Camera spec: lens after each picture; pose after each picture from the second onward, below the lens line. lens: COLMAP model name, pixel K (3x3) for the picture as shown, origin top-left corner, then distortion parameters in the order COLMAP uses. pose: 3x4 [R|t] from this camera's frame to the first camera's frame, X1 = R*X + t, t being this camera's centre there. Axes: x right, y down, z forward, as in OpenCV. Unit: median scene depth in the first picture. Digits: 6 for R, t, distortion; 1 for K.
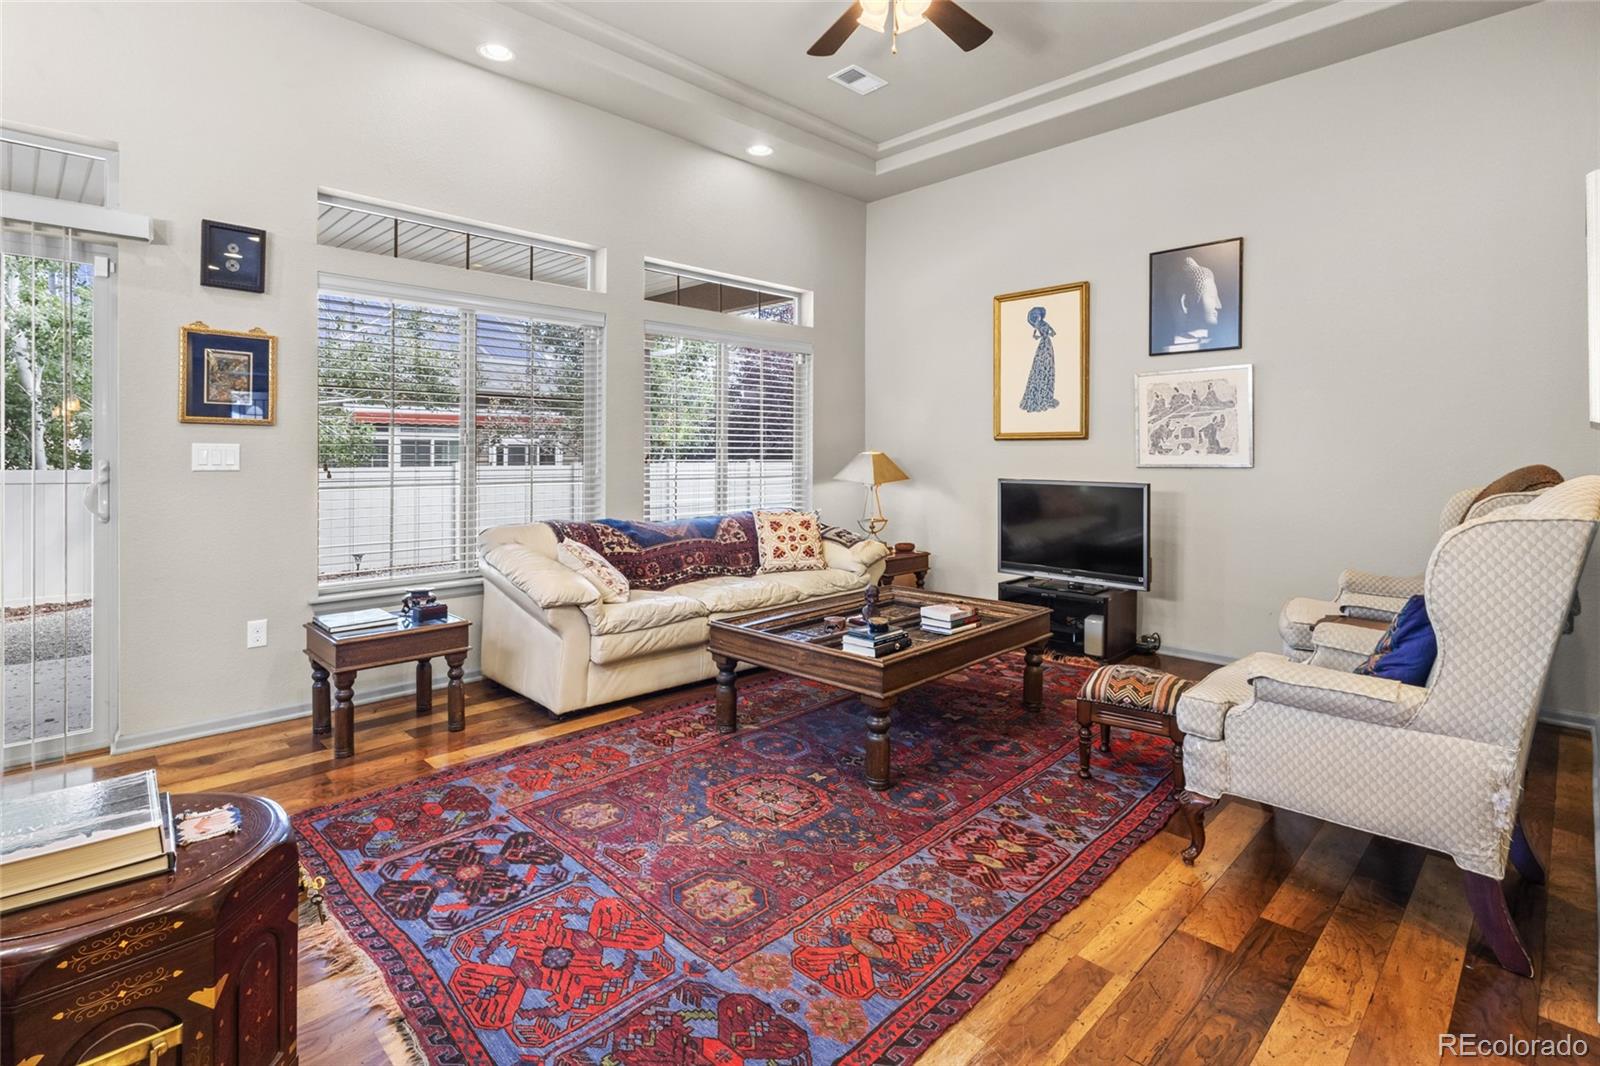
lens RADIAL K [[776.1, 0, 787.6], [0, 776.1, 461.8], [0, 0, 1]] dist [0.003065, 0.000494]
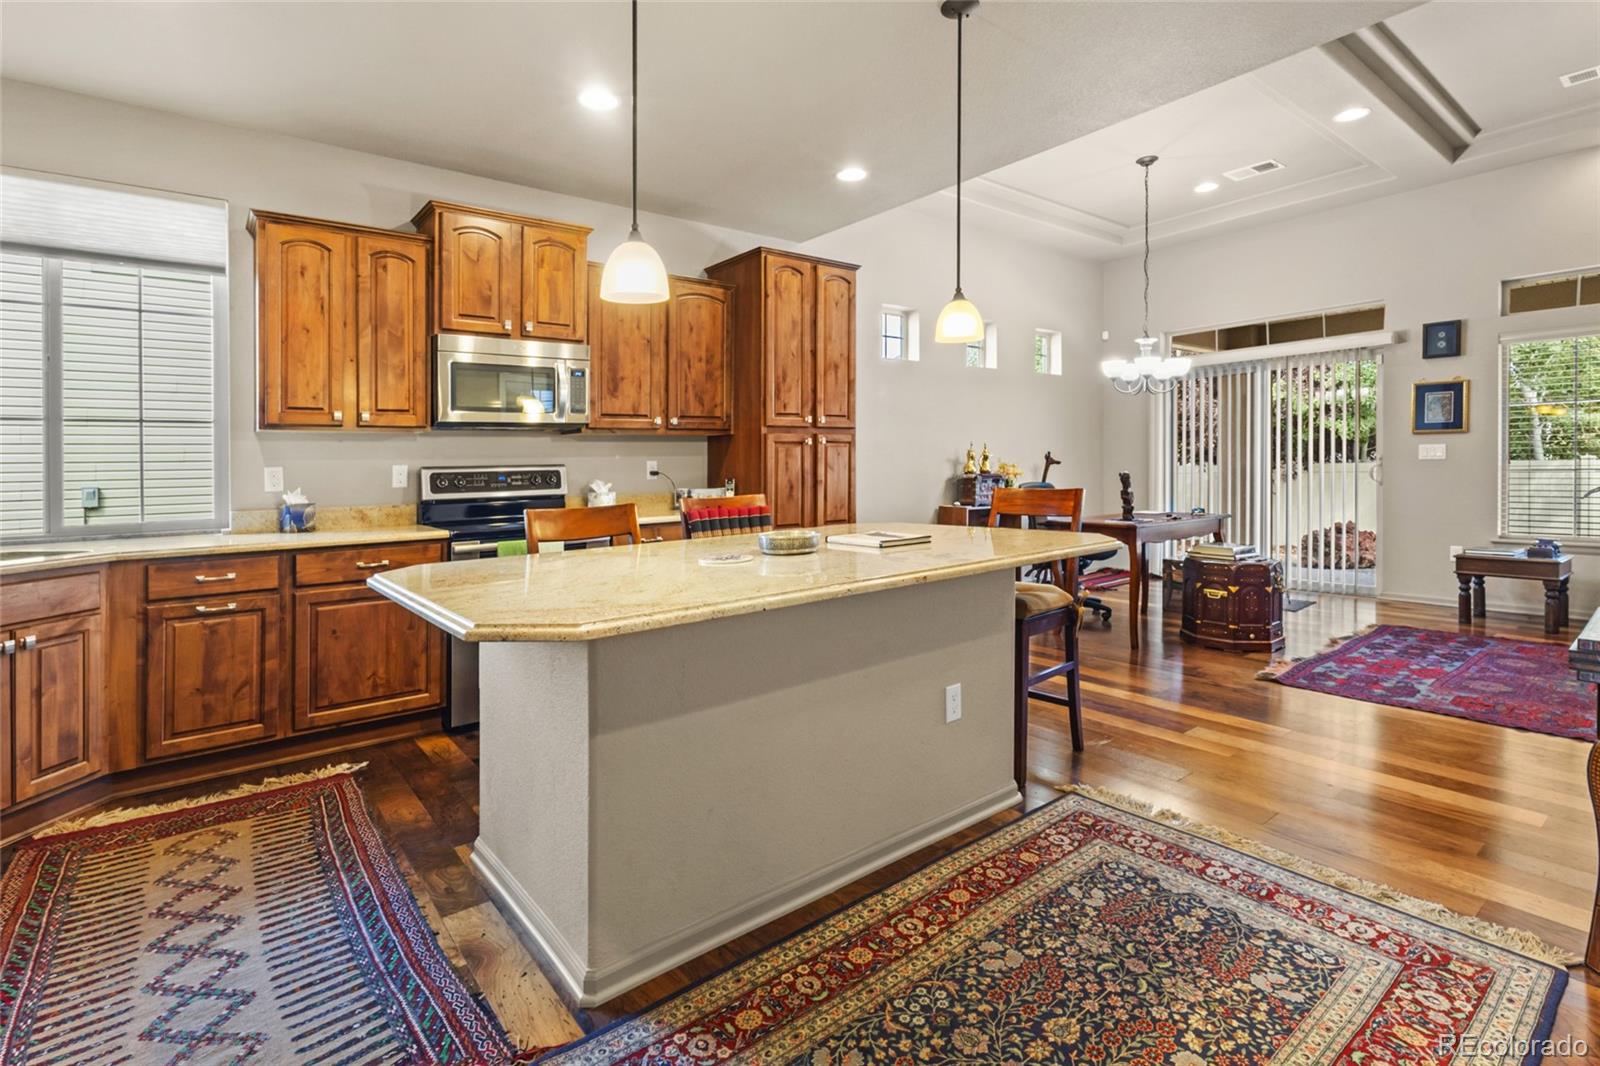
lens RADIAL K [[763.6, 0, 792.1], [0, 763.6, 466.6], [0, 0, 1]] dist [0.003749, 0.000672]
pose [[-0.105686, 0.005421, -0.994385, 1.305011], [0.014946, 0.999881, 0.003862, -0.001406], [0.994287, -0.014453, -0.105754, -0.331736]]
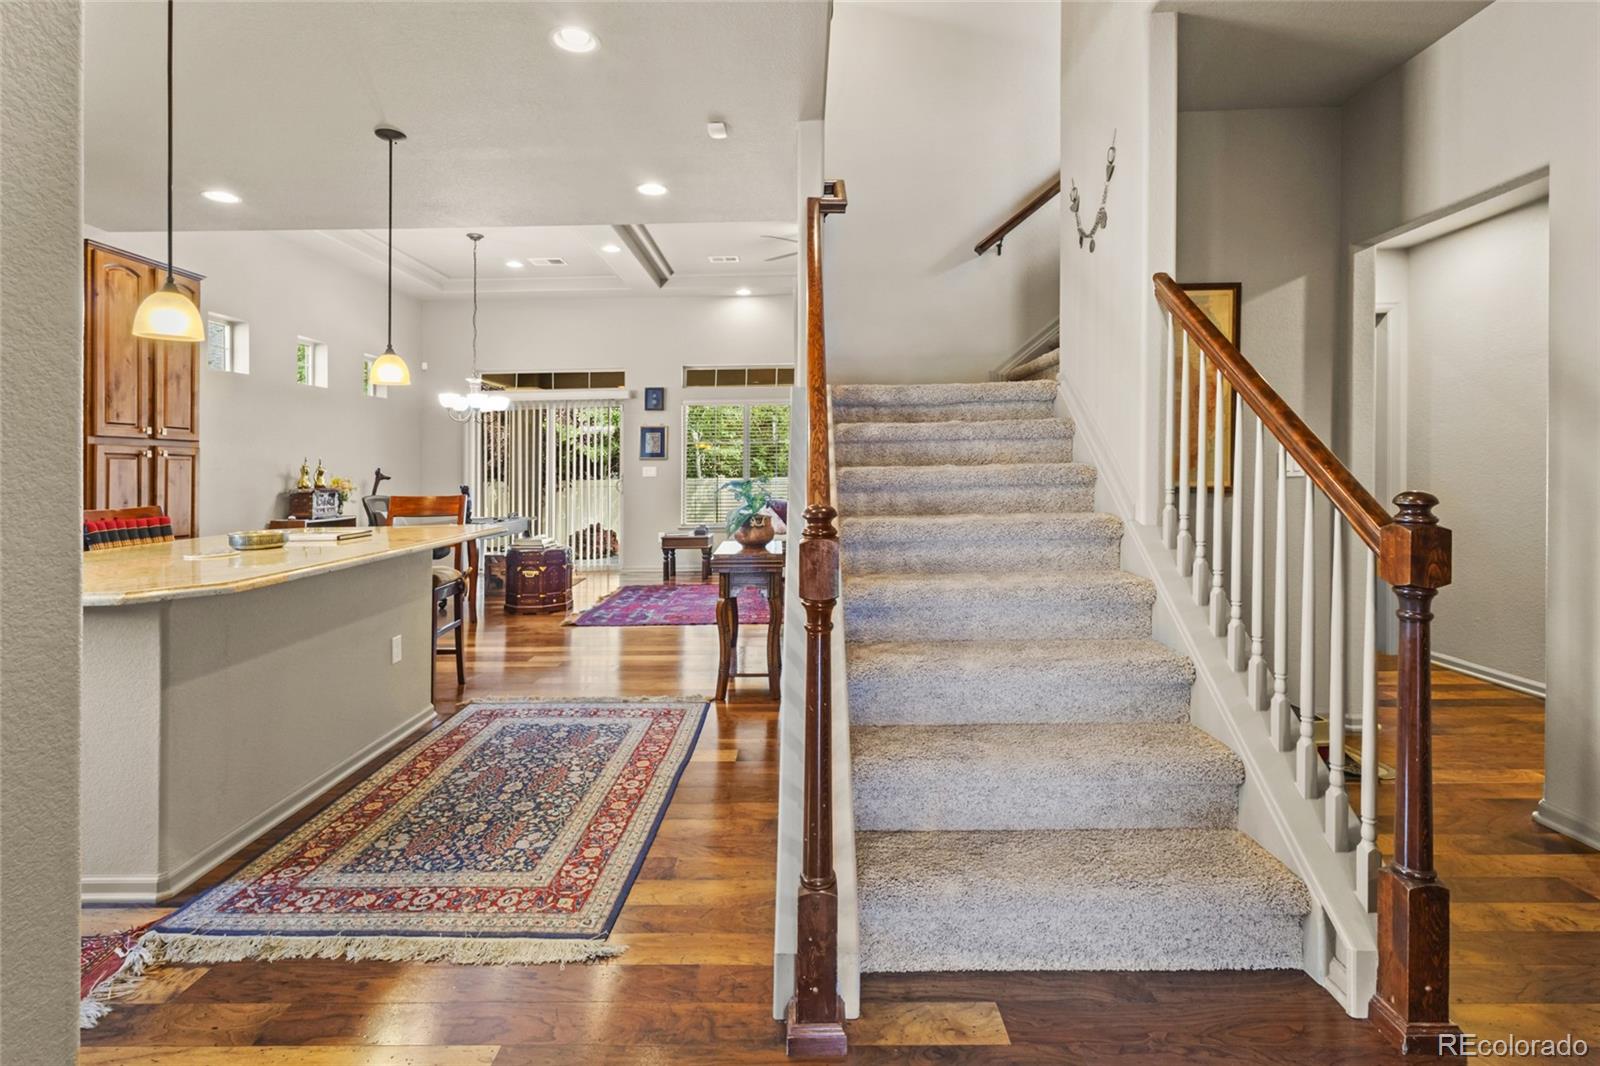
lens RADIAL K [[776.1, 0, 787.6], [0, 776.1, 461.8], [0, 0, 1]] dist [0.003065, 0.000494]
pose [[0.703936, -0.016364, -0.710075, 1.705243], [0.008934, 0.999859, -0.014186, 0.001714], [0.710207, 0.003642, 0.703983, -0.653023]]
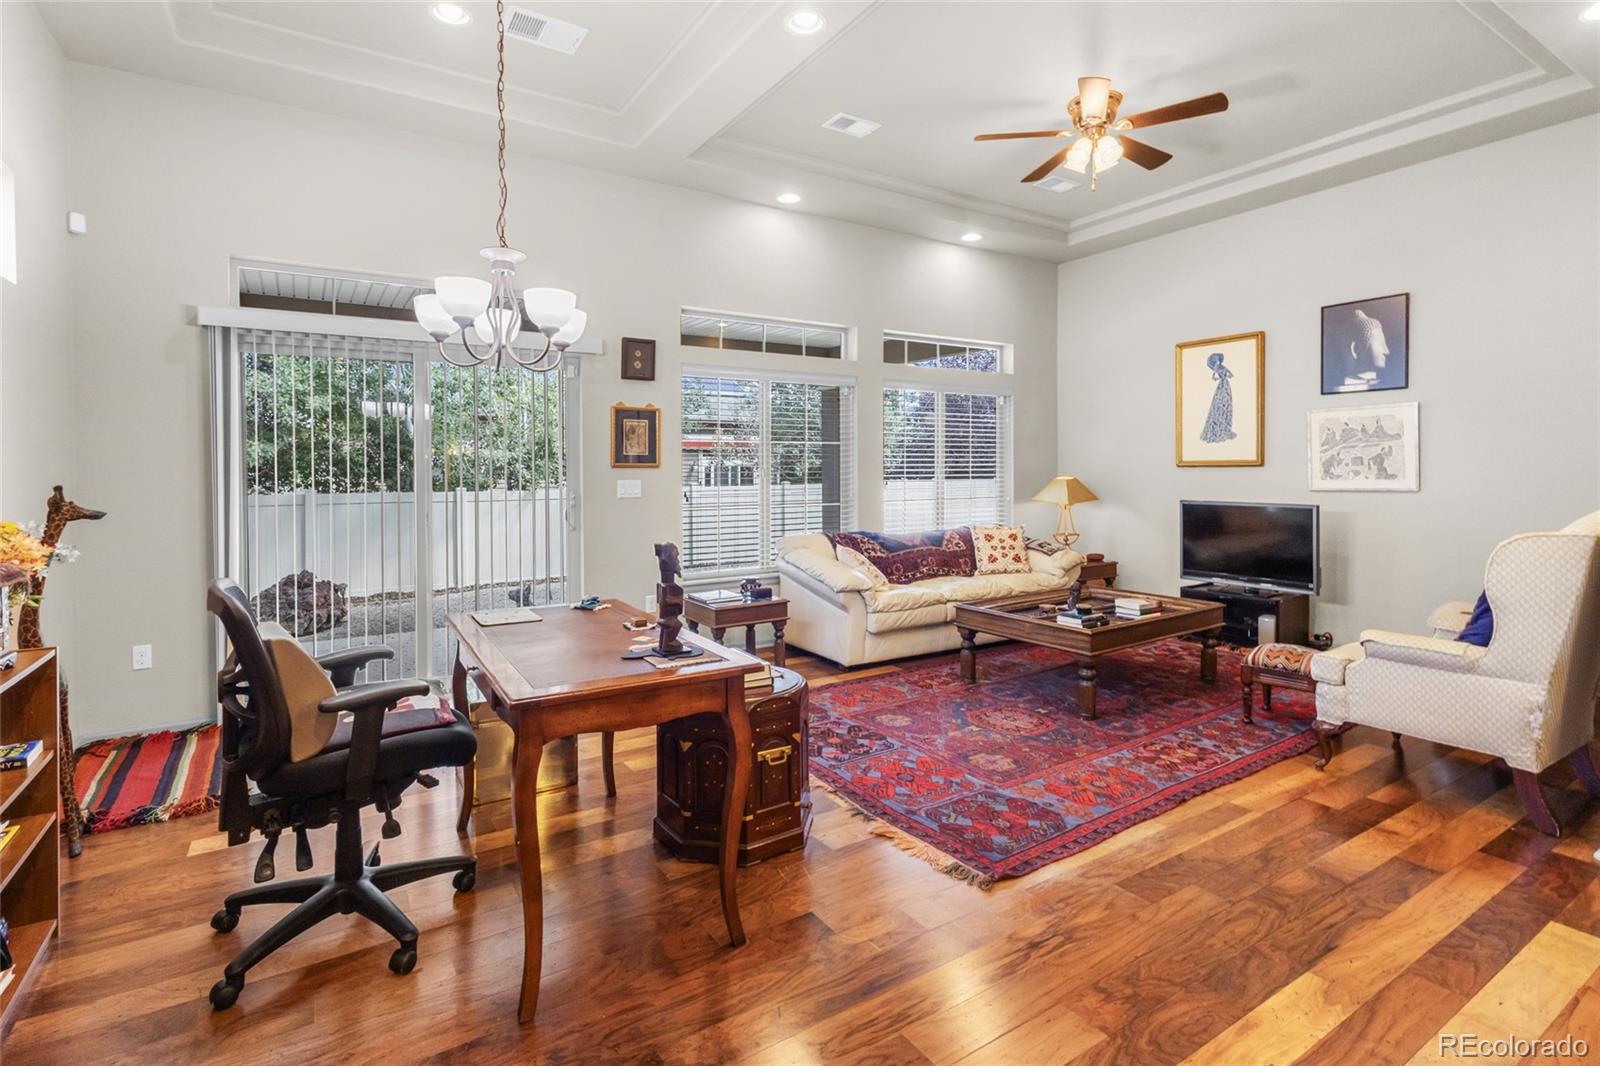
lens RADIAL K [[764.4, 0, 788.8], [0, 764.4, 481.9], [0, 0, 1]] dist [0.007895, 0.000748]
pose [[0.977293, -0.006291, -0.211798, -0.110638], [0.007705, 0.999953, 0.005848, -0.029355], [0.211751, -0.007347, 0.977296, -0.459781]]
